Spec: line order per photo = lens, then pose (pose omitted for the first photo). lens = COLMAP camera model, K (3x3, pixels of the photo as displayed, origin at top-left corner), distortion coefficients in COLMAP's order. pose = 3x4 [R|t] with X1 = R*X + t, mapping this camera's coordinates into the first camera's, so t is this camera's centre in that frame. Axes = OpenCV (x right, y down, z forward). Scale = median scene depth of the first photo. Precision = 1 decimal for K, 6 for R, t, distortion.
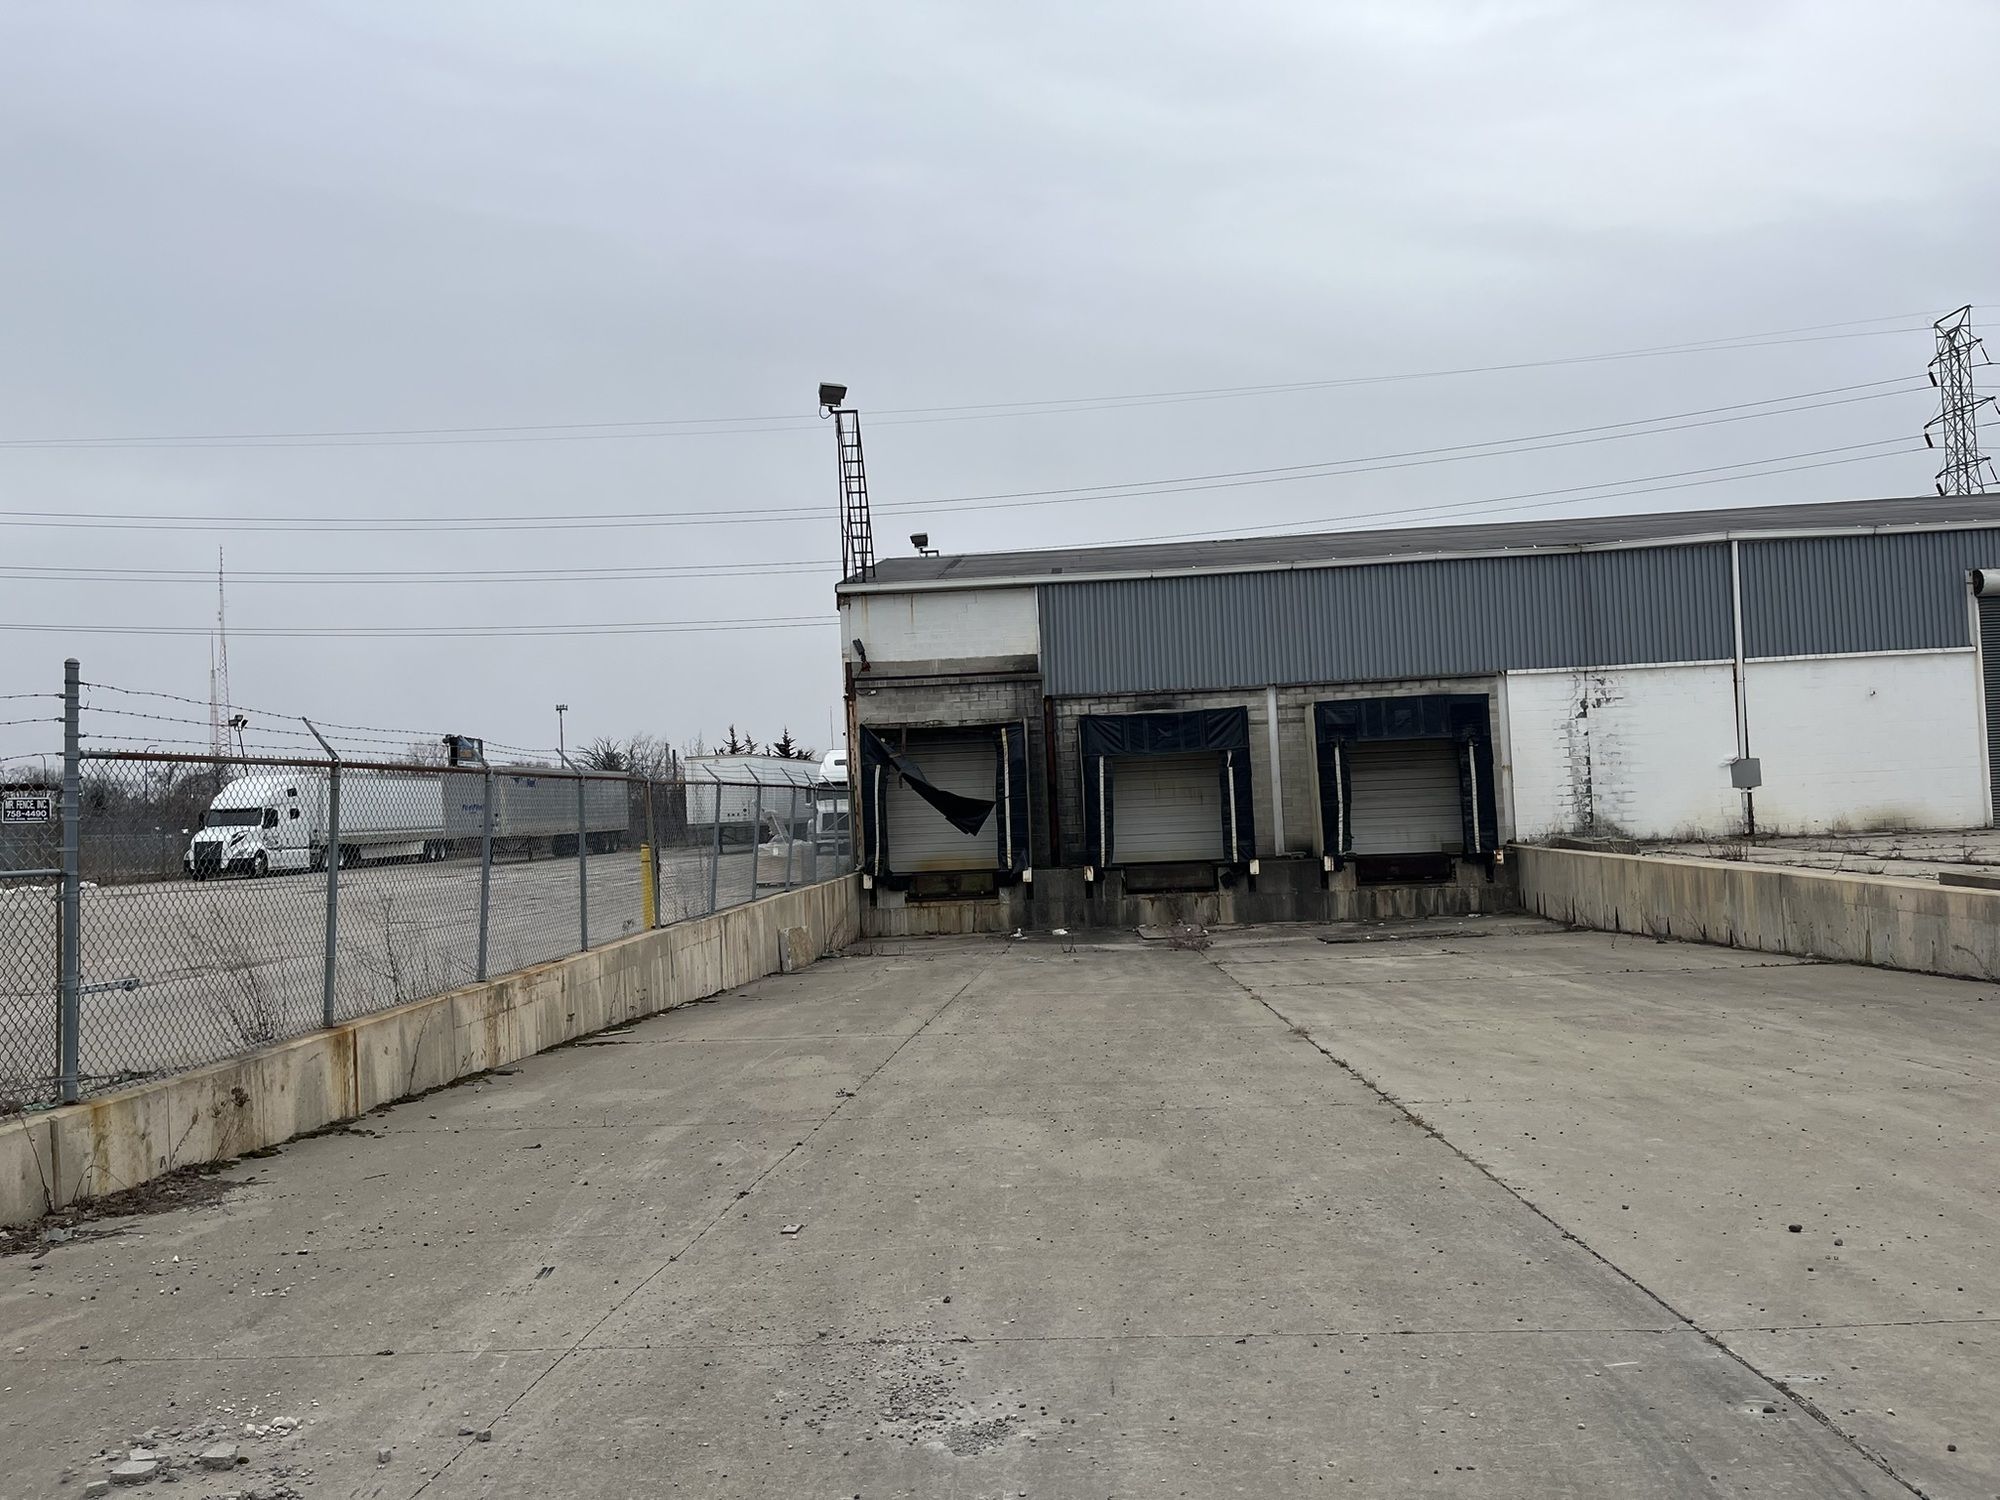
lens RADIAL K [[1532.1, 0, 993.5], [0, 1532.1, 752.8], [0, 0, 1]] dist [0.094853, -0.147271]
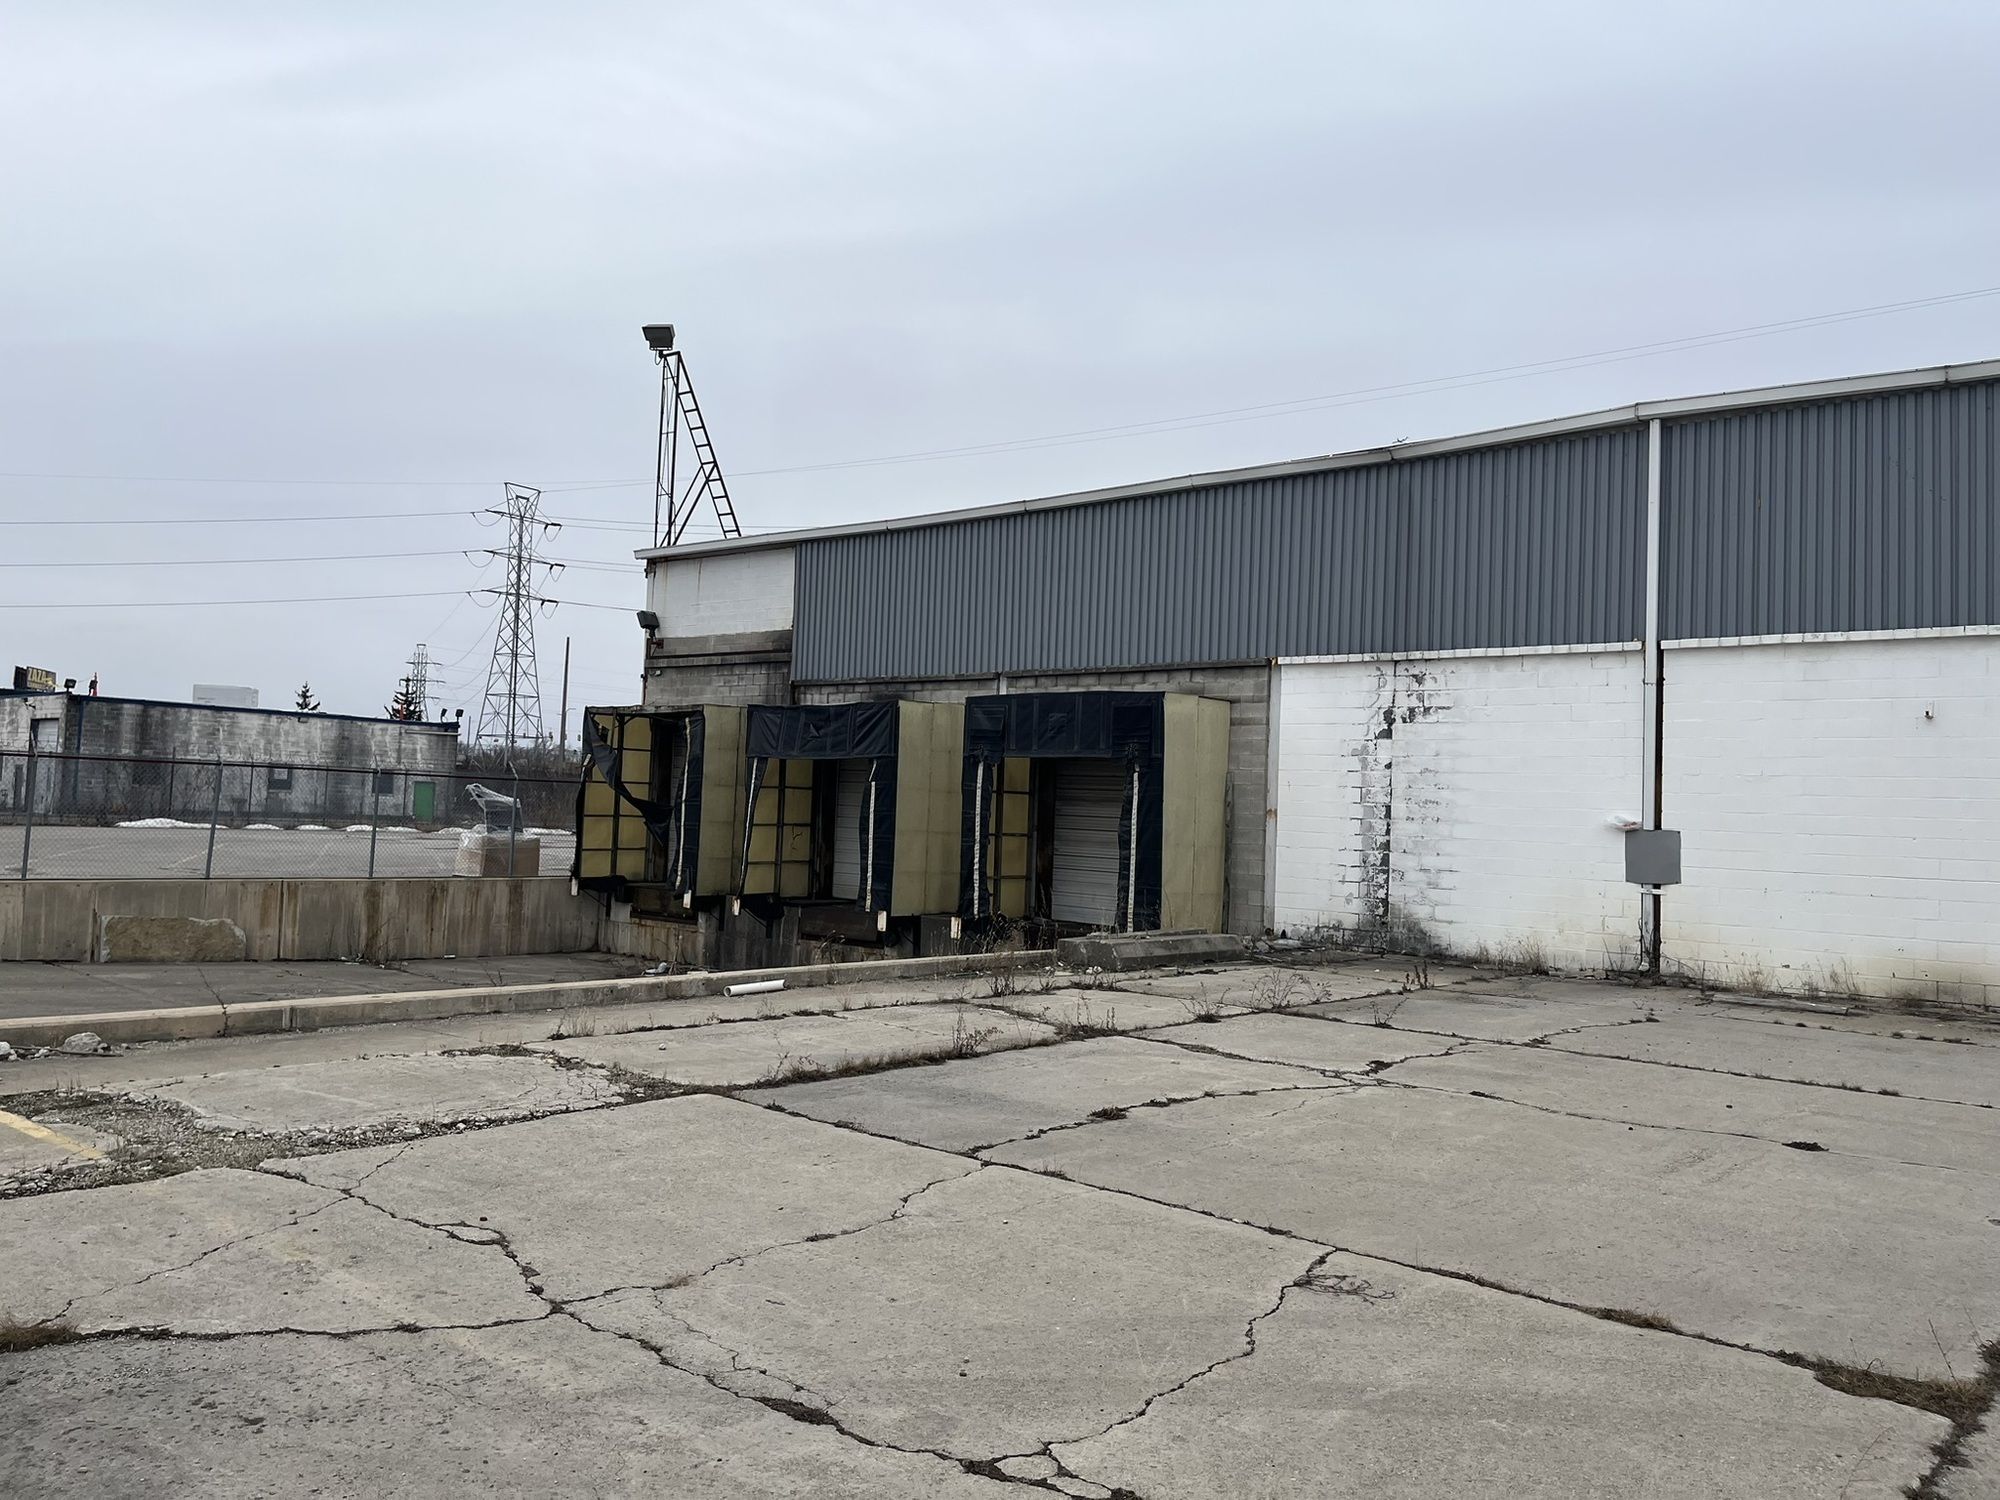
lens RADIAL K [[1551.2, 0, 990.9], [0, 1551.2, 727.6], [0, 0, 1]] dist [0.058609, -0.057126]
pose [[0.782053, 0.041846, -0.621806, 0.634537], [-0.052733, 0.998608, 0.000881, -0.019510], [0.620977, 0.032101, 0.783171, 0.437887]]
